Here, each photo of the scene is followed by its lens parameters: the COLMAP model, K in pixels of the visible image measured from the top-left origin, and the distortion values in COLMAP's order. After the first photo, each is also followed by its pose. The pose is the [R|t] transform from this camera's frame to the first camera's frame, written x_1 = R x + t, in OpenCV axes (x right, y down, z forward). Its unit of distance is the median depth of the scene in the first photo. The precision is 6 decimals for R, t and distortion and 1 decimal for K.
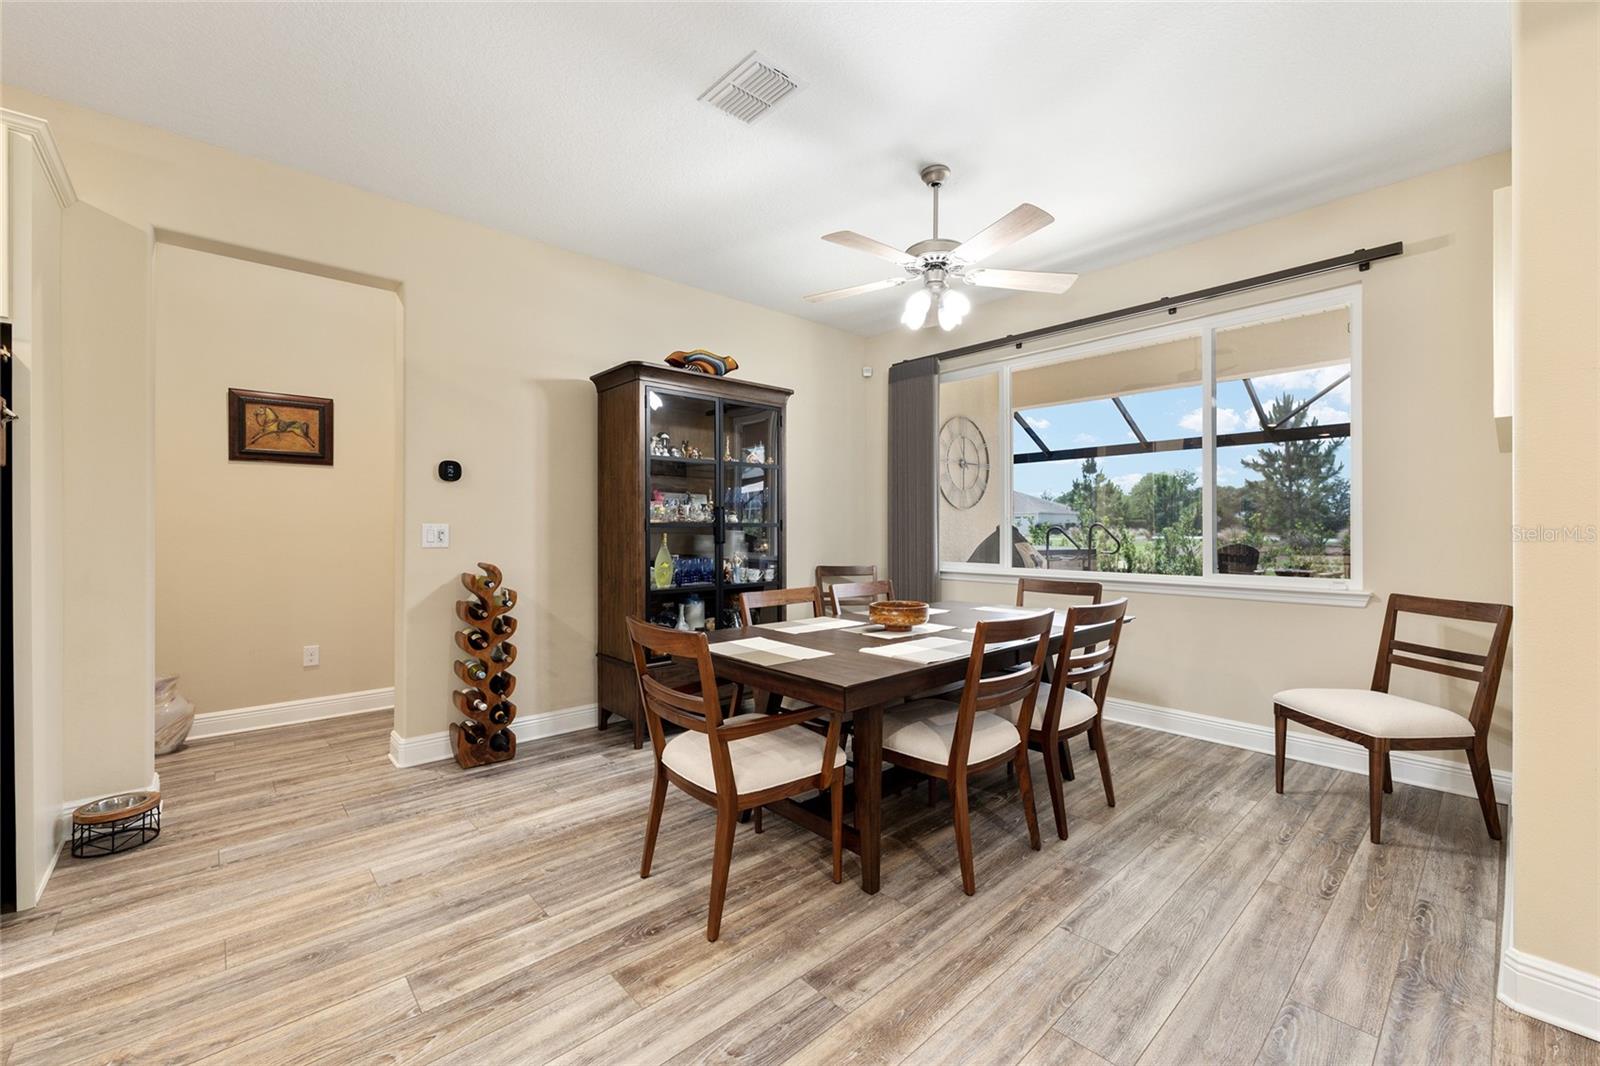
lens RADIAL K [[652.7, 0, 802.5], [0, 652.7, 529.4], [0, 0, 1]] dist [-0.002754, 0.002001]
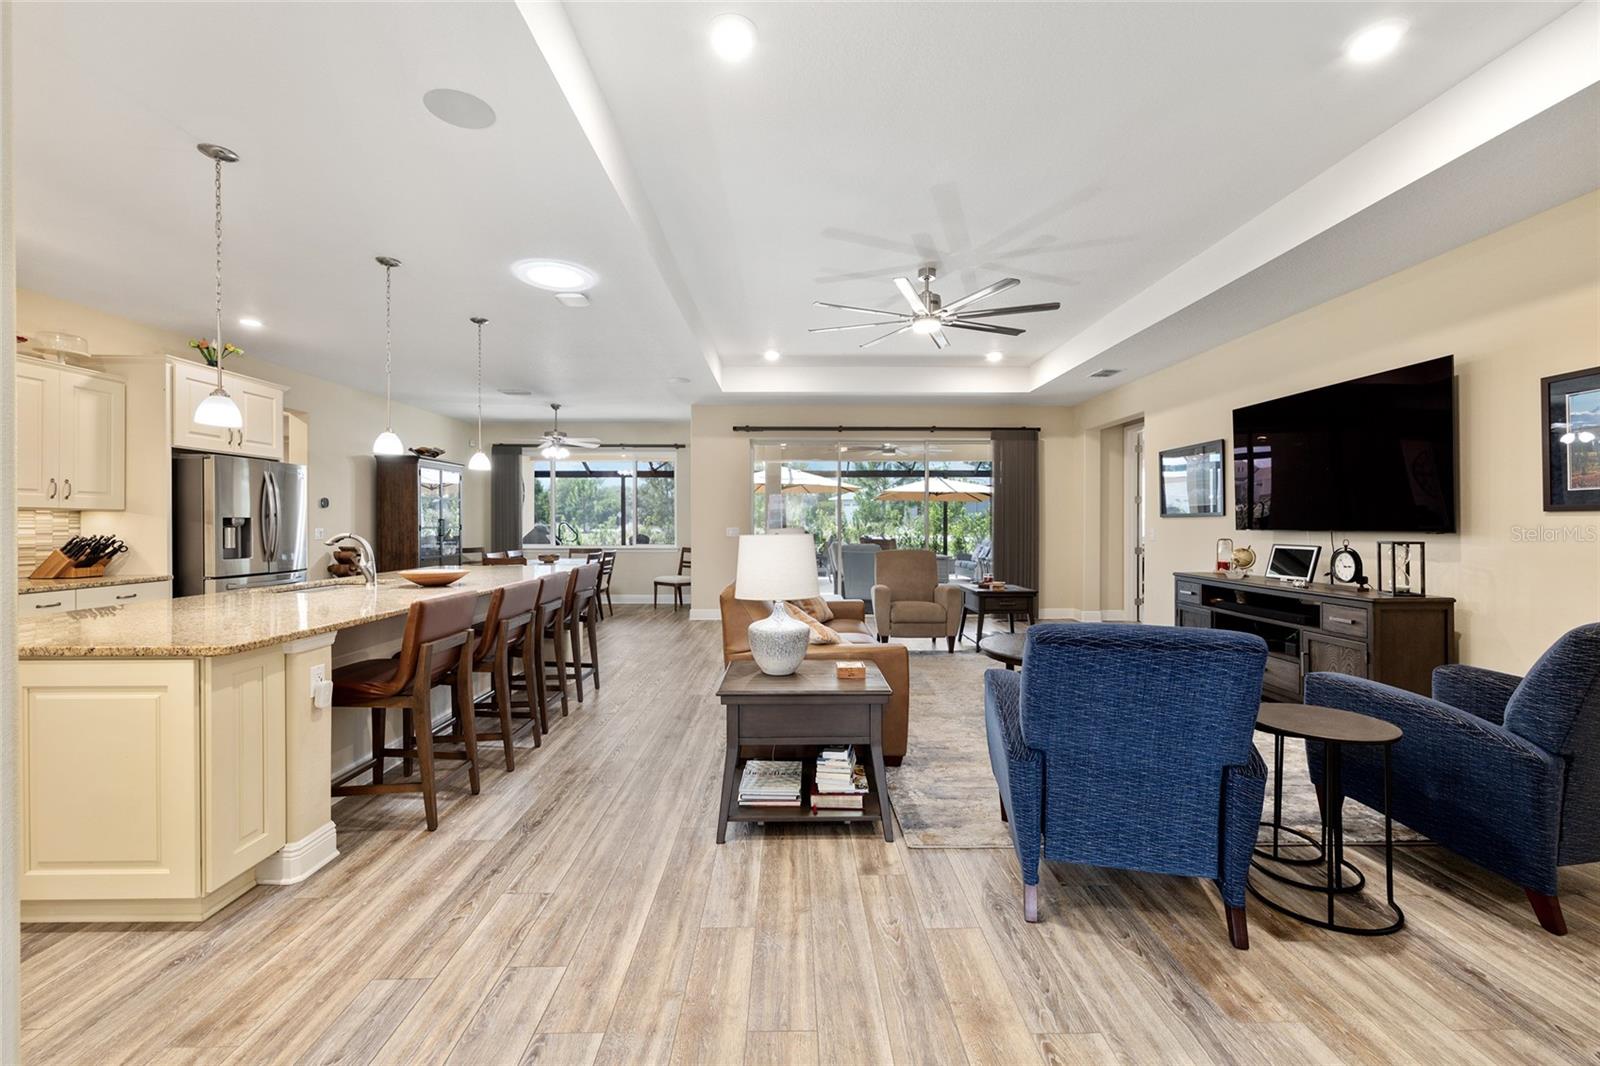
lens RADIAL K [[652.7, 0, 800.9], [0, 652.7, 522.4], [0, 0, 1]] dist [-0.002754, 0.002001]
pose [[0.667575, 0.001949, 0.744540, -1.248006], [-0.001854, 0.999998, -0.000955, -0.031883], [-0.744540, -0.000743, 0.667577, -1.769239]]
